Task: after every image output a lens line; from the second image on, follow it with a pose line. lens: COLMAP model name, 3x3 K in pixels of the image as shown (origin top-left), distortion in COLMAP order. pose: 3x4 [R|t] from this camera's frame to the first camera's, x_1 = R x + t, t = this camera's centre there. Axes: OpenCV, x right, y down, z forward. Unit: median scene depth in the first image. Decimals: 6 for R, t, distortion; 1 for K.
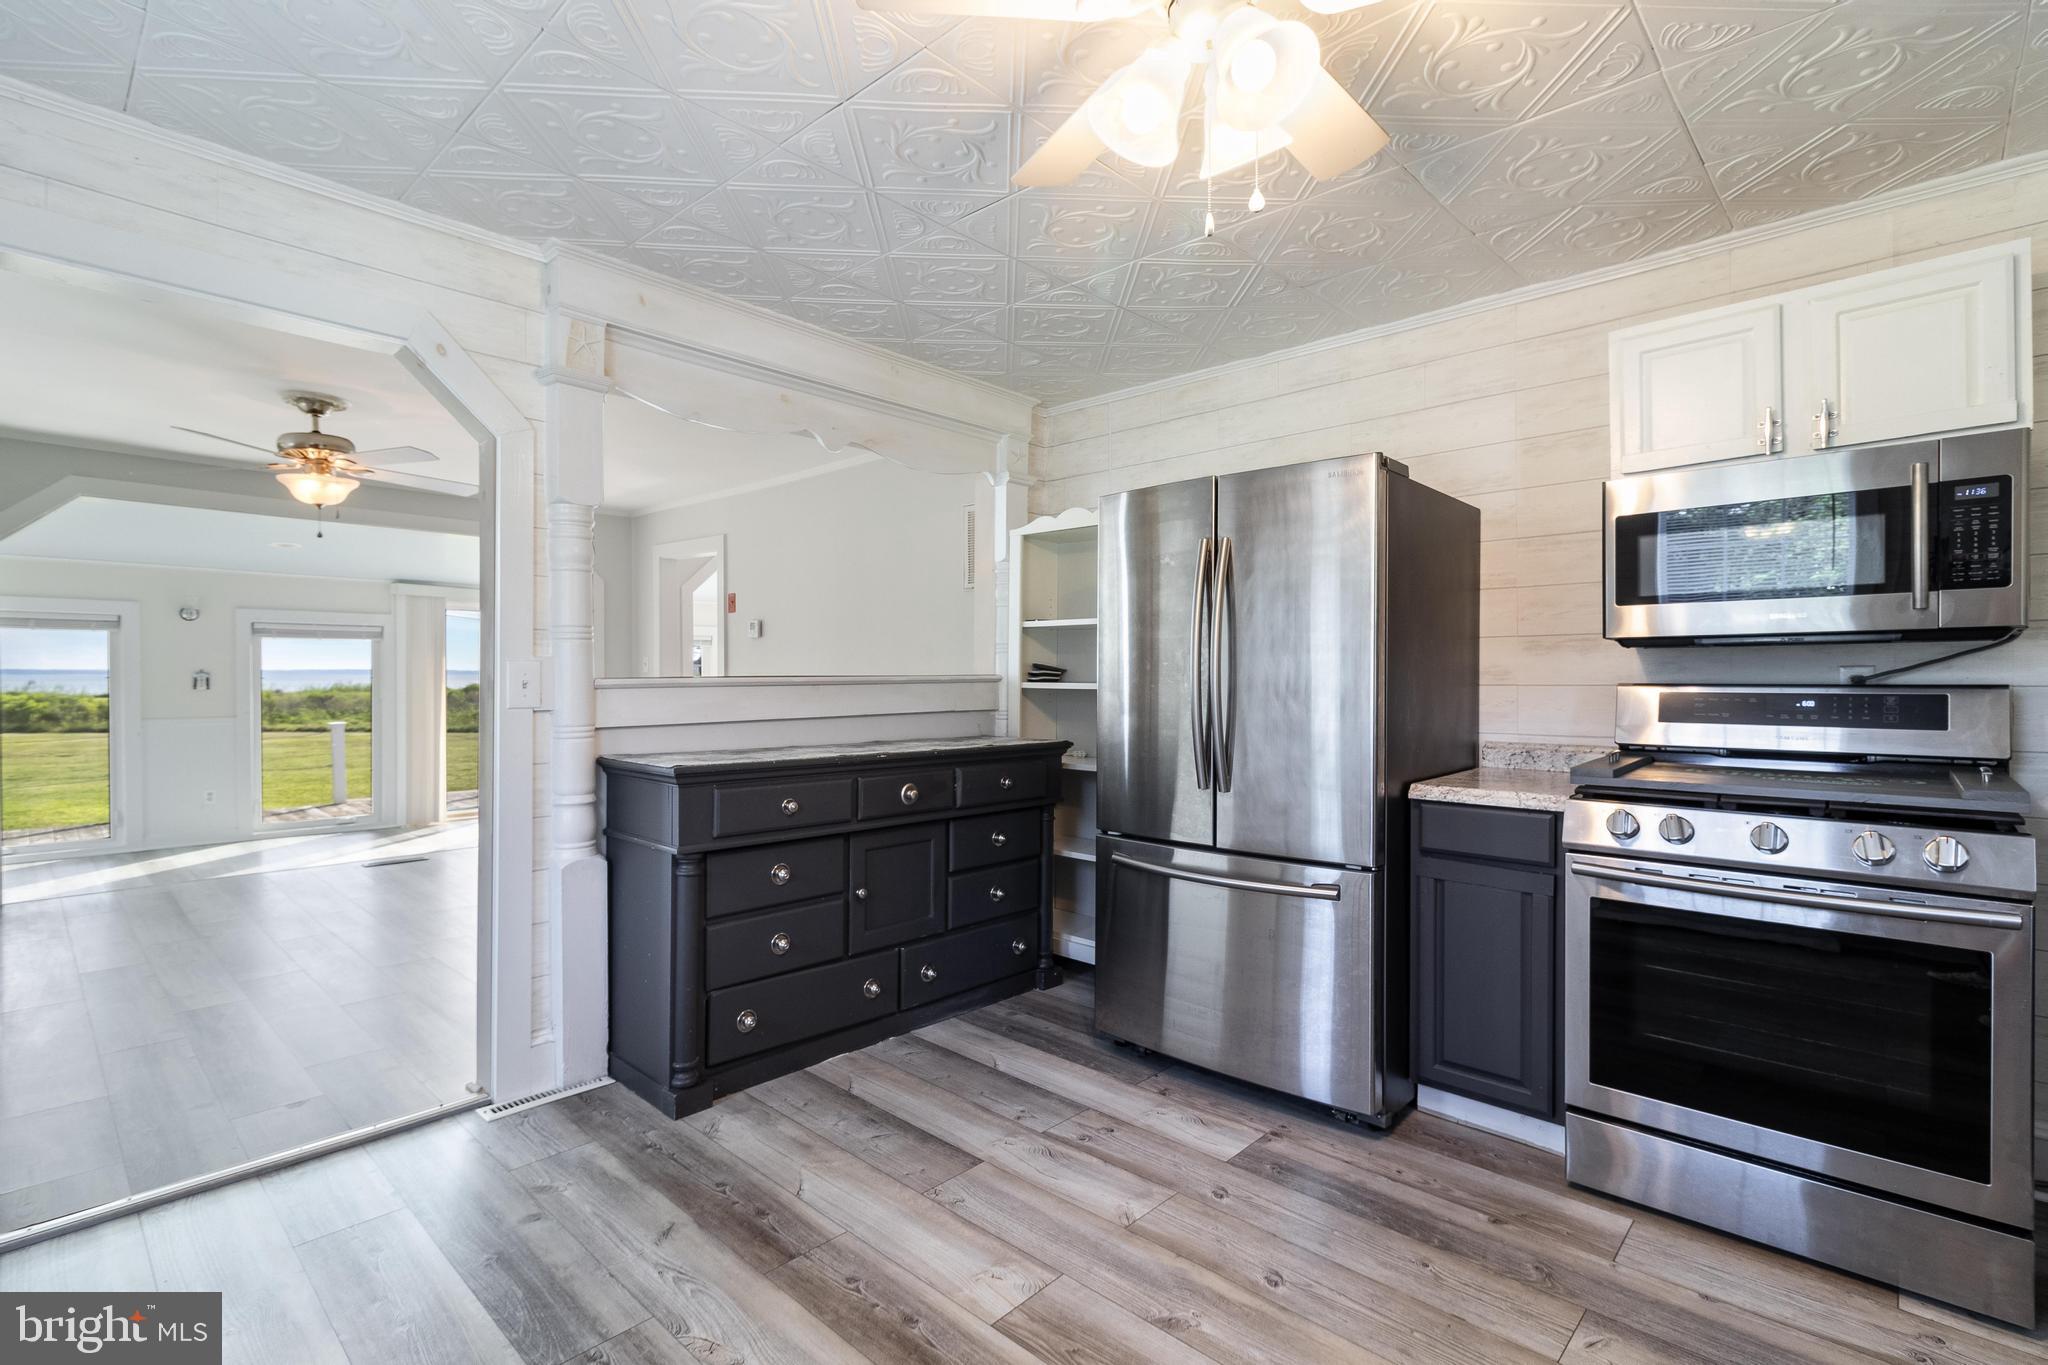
lens RADIAL K [[946.9, 0, 1032.3], [0, 946.9, 684.1], [0, 0, 1]] dist [0.004205, -0.001337]
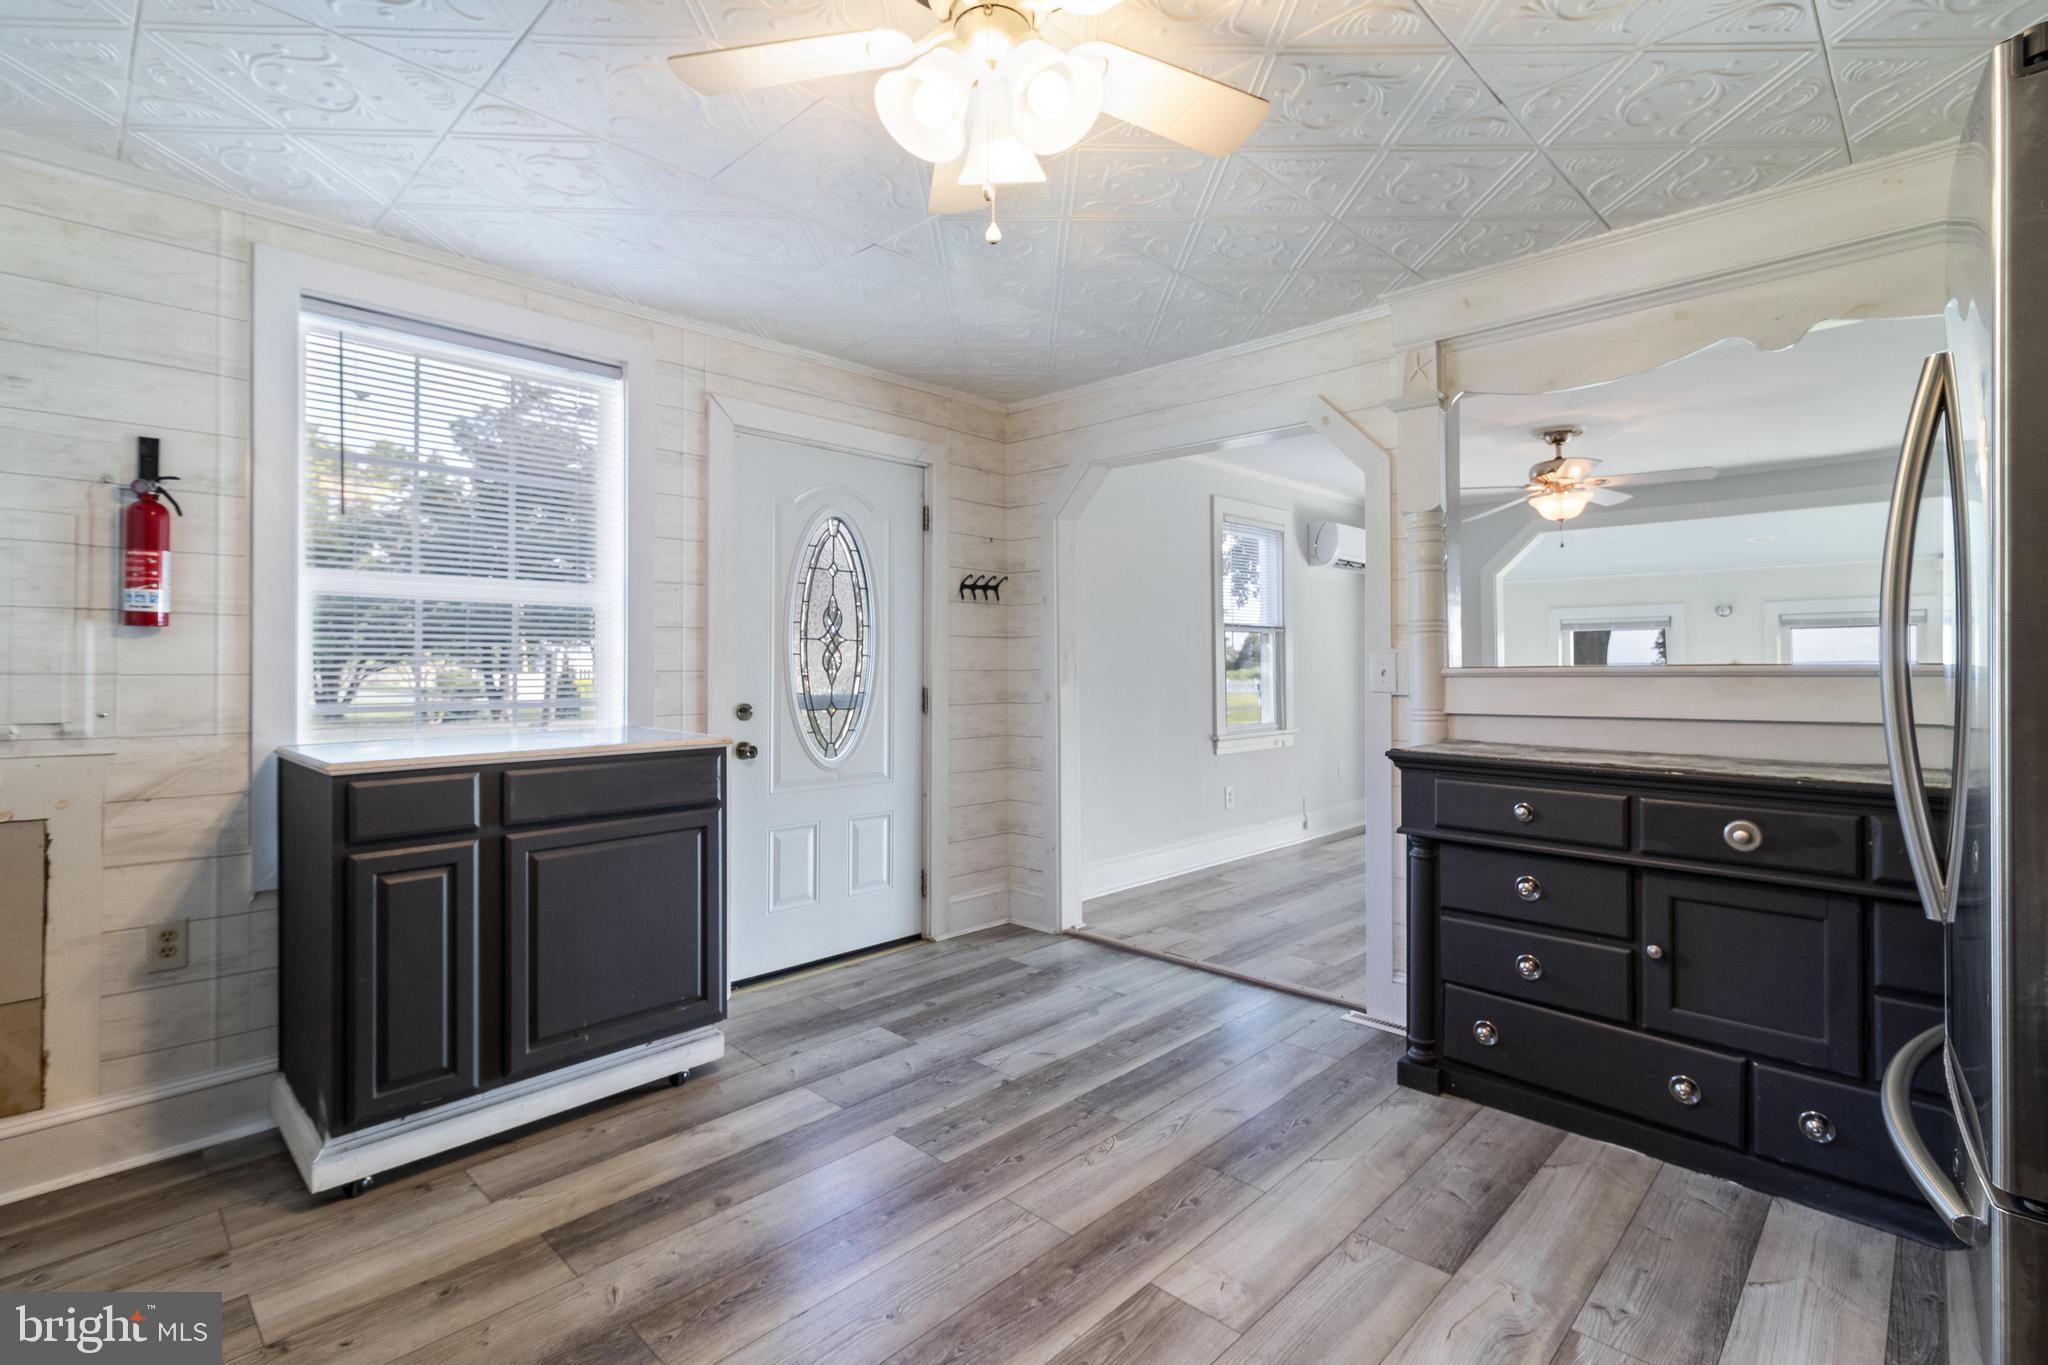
lens RADIAL K [[946.9, 0, 1031.0], [0, 946.9, 663.2], [0, 0, 1]] dist [0.004205, -0.001337]
pose [[-0.025230, -0.005312, -0.999668, 0.673153], [-0.006292, 0.999967, -0.005155, -0.002924], [0.999662, 0.006160, -0.025263, 0.591062]]
